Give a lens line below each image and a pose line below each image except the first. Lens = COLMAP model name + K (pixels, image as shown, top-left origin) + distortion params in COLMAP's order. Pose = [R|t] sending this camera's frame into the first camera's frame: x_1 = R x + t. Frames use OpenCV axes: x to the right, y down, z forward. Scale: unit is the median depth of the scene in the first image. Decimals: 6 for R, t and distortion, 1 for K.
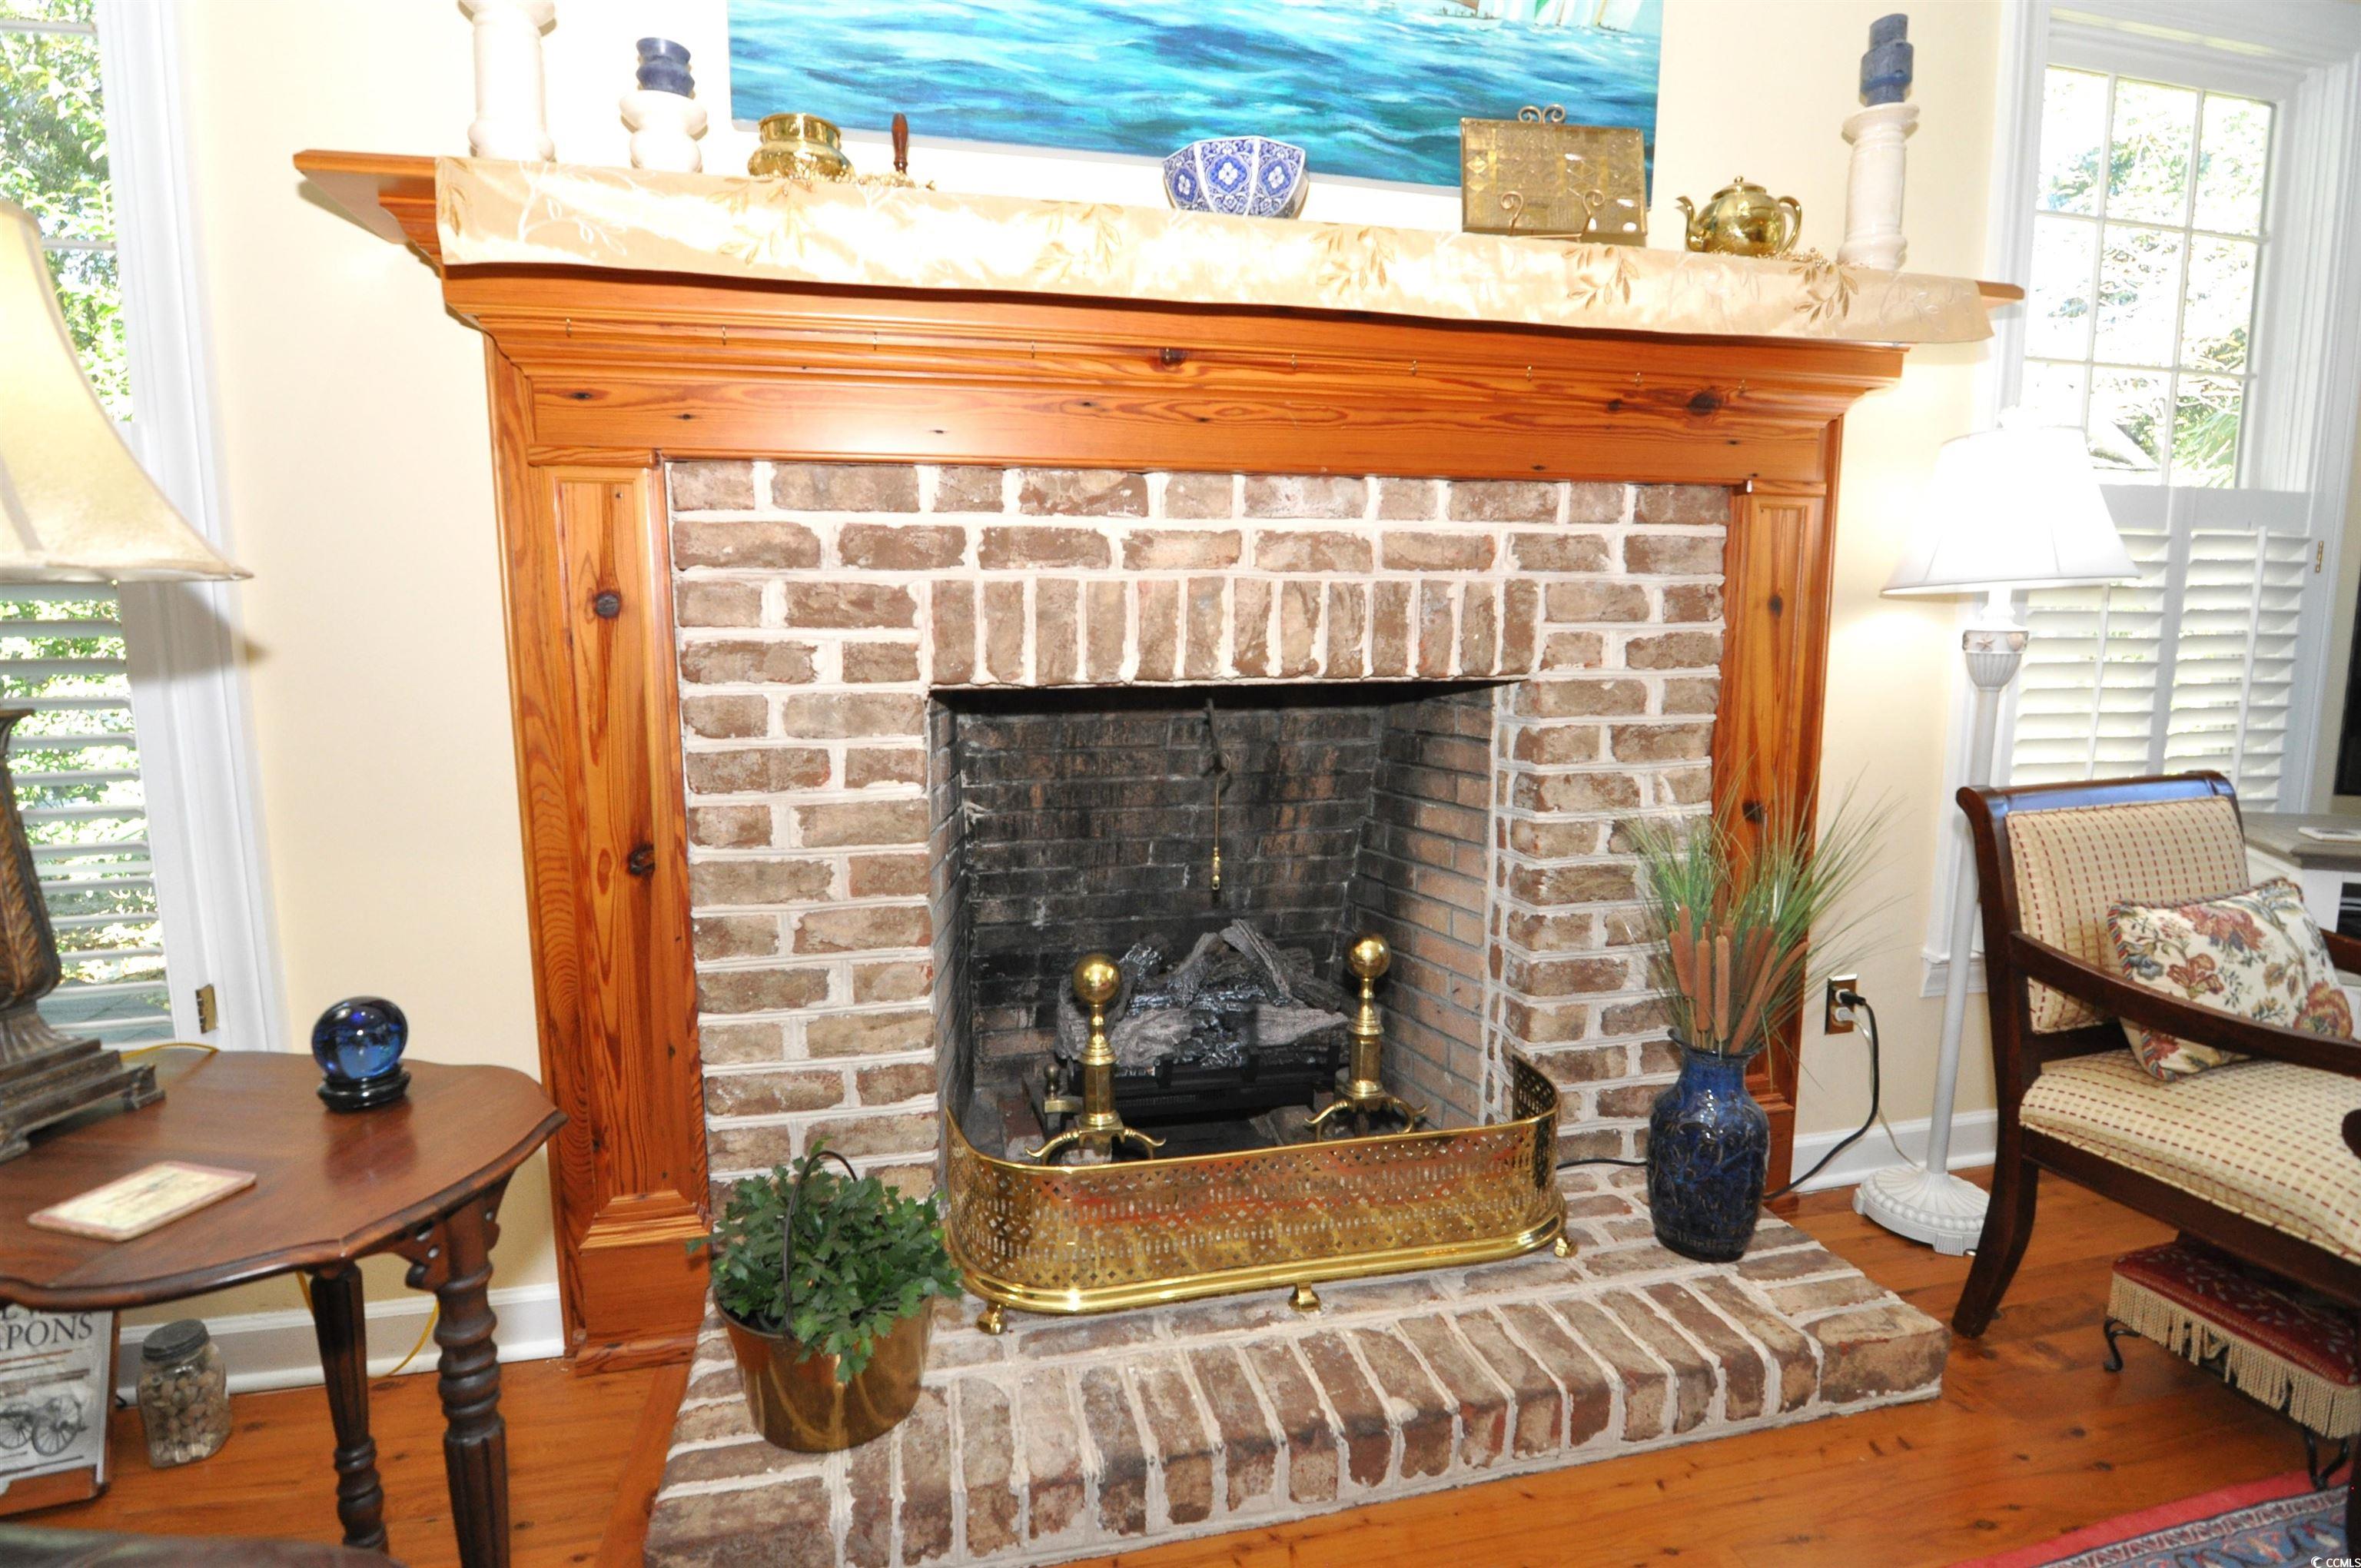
lens RADIAL K [[1132.1, 0, 1157.0], [0, 1132.1, 783.6], [0, 0, 1]] dist [0.001829, -0.015478]
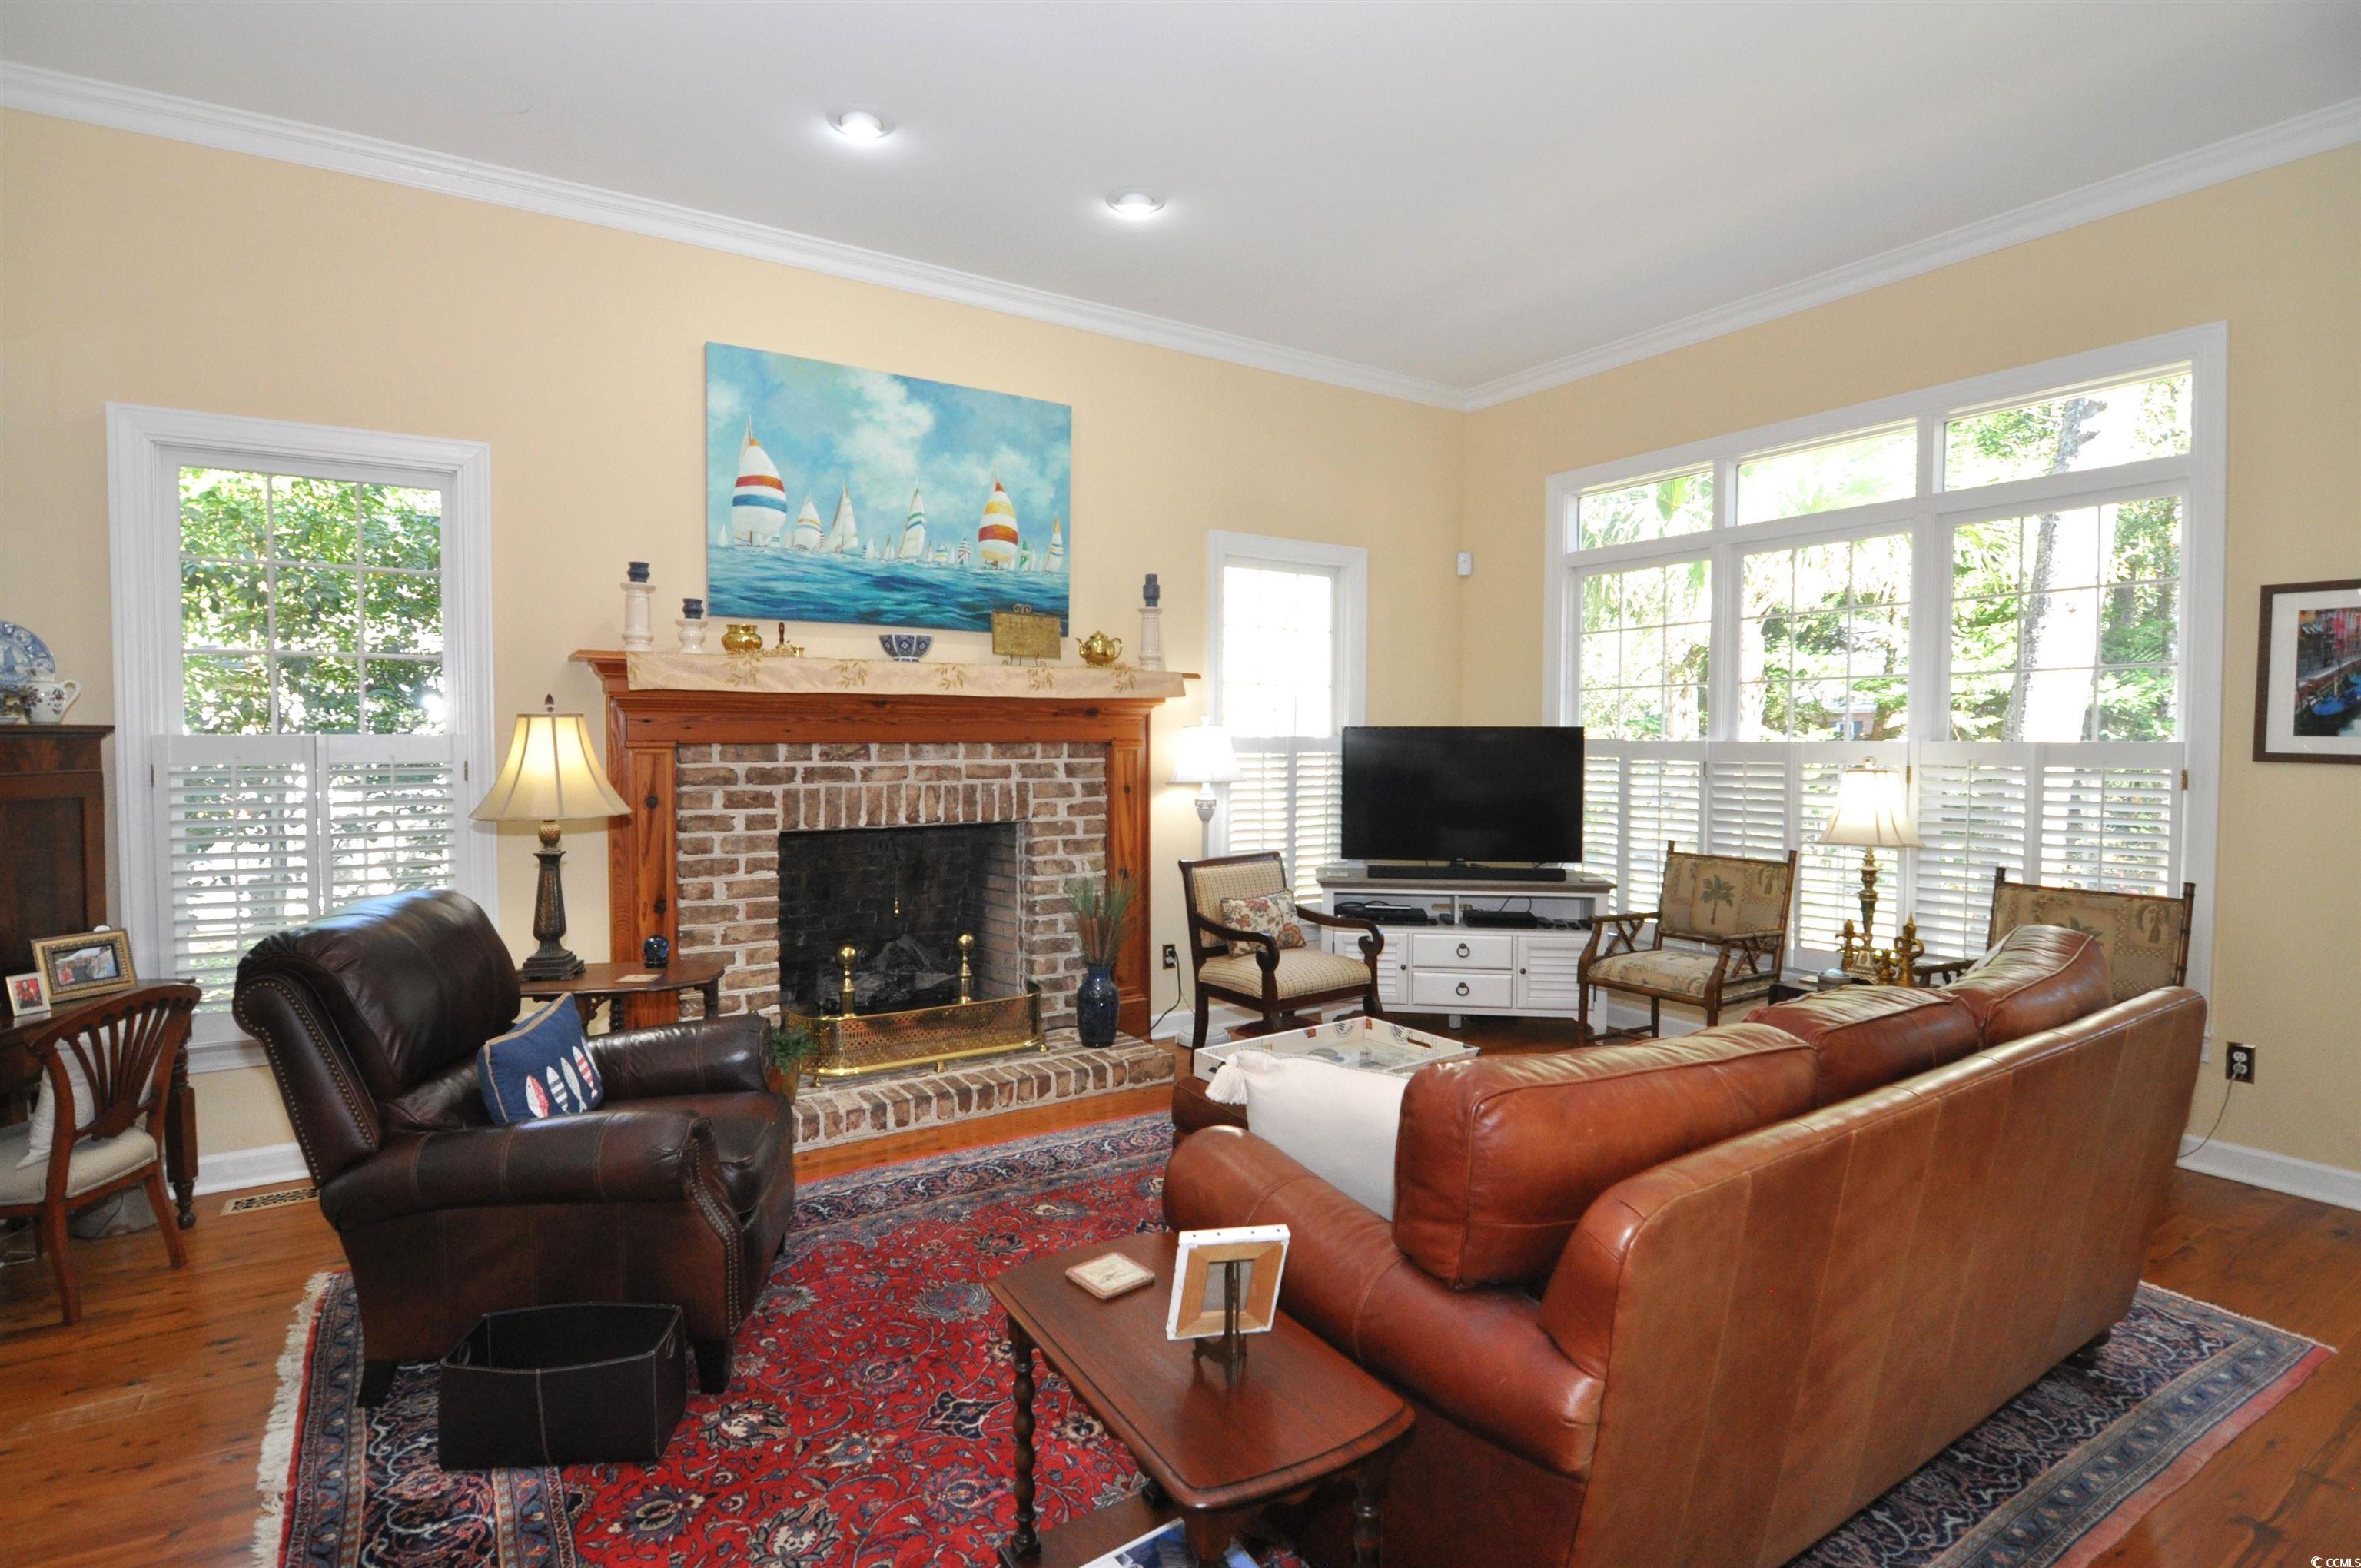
lens RADIAL K [[1132.1, 0, 1157.0], [0, 1132.1, 783.6], [0, 0, 1]] dist [0.001829, -0.015478]
pose [[0.944497, -0.006964, 0.328446, -0.229306], [0.036744, 0.995742, -0.084549, 0.046948], [-0.326458, 0.091925, 0.940731, -1.531277]]
